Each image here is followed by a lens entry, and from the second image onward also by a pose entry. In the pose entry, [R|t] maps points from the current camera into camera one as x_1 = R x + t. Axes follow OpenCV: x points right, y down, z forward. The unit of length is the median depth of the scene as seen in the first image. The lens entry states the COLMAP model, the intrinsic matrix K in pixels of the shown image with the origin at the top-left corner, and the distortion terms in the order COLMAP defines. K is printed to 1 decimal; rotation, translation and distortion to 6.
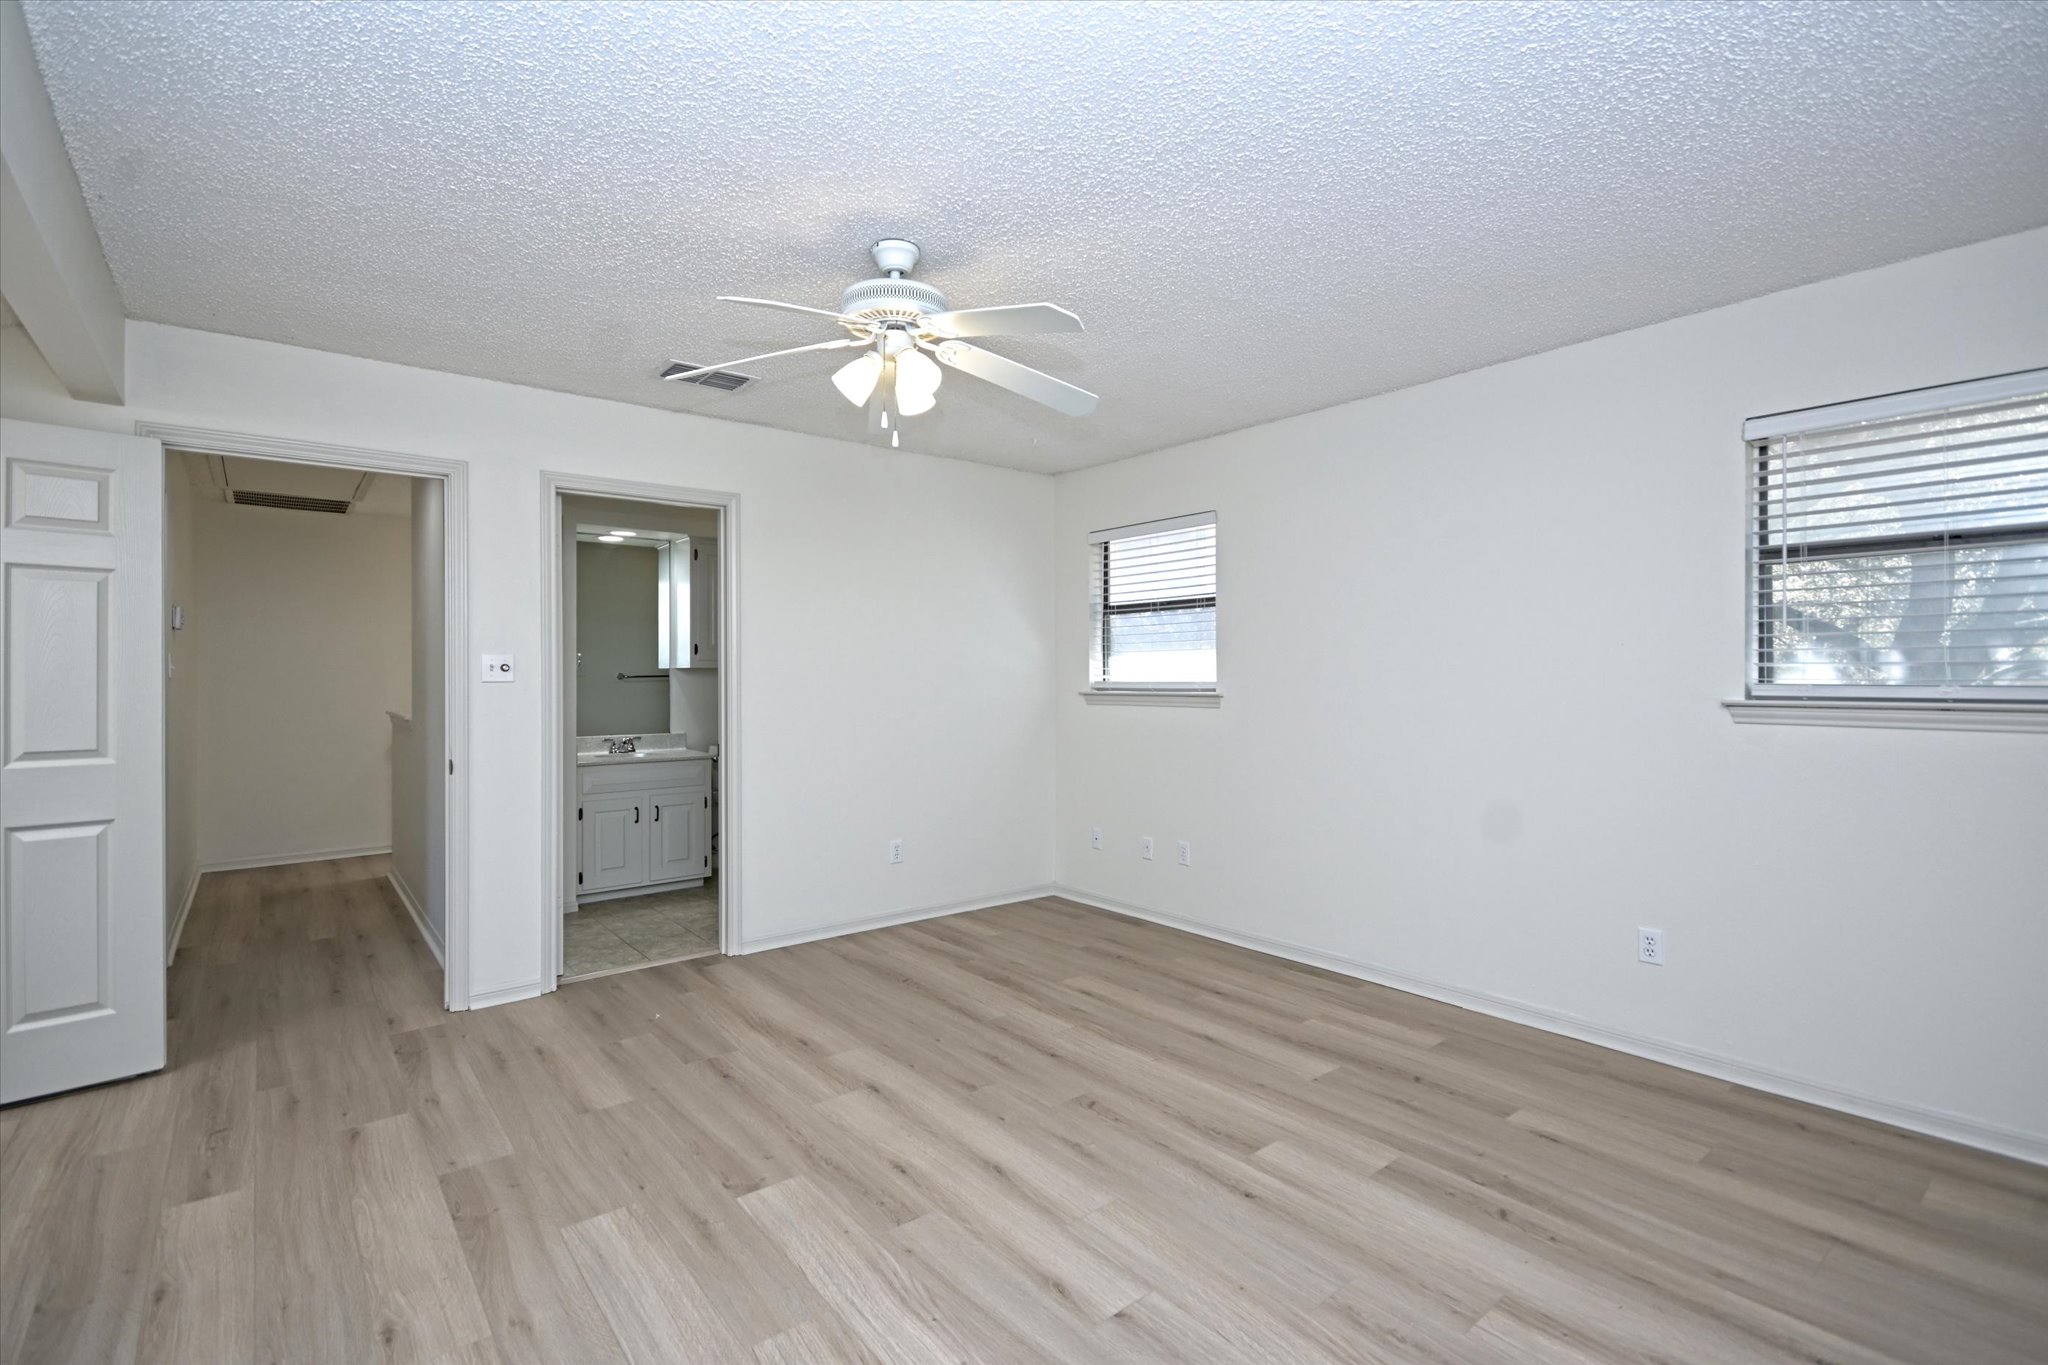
lens RADIAL K [[984.4, 0, 1022.5], [0, 984.4, 674.5], [0, 0, 1]] dist [0.002349, -0.007131]
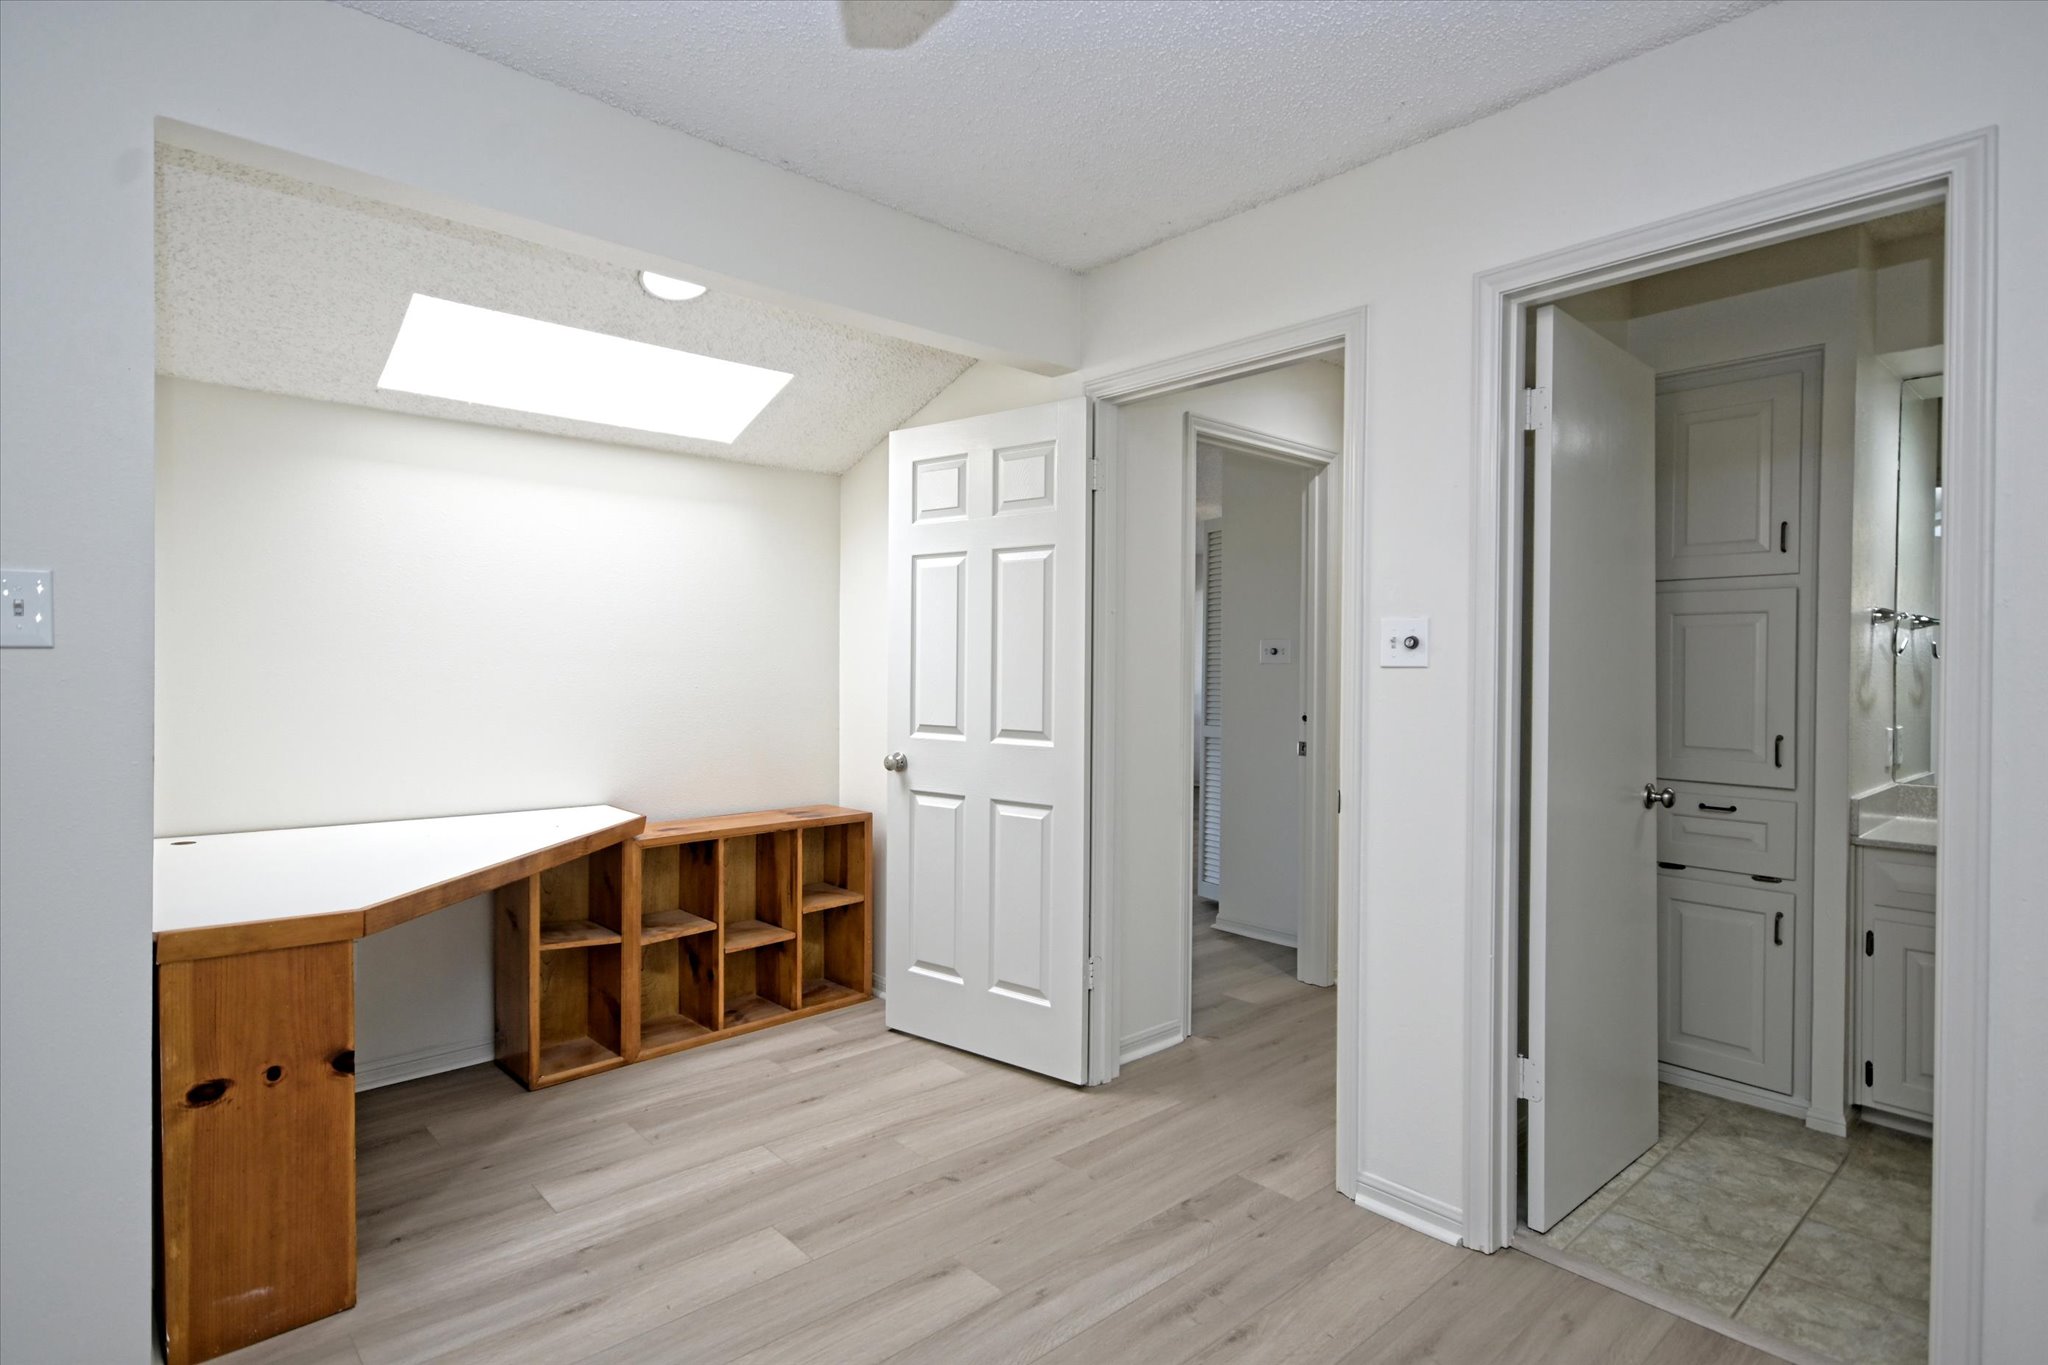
lens RADIAL K [[1046.6, 0, 997.2], [0, 1046.6, 675.5], [0, 0, 1]] dist [0.004113, 0.001525]
pose [[0.035813, 0.015351, -0.999241, 0.086393], [-0.003957, 0.999876, 0.015219, 0.004594], [0.999351, 0.003409, 0.035870, 0.845920]]
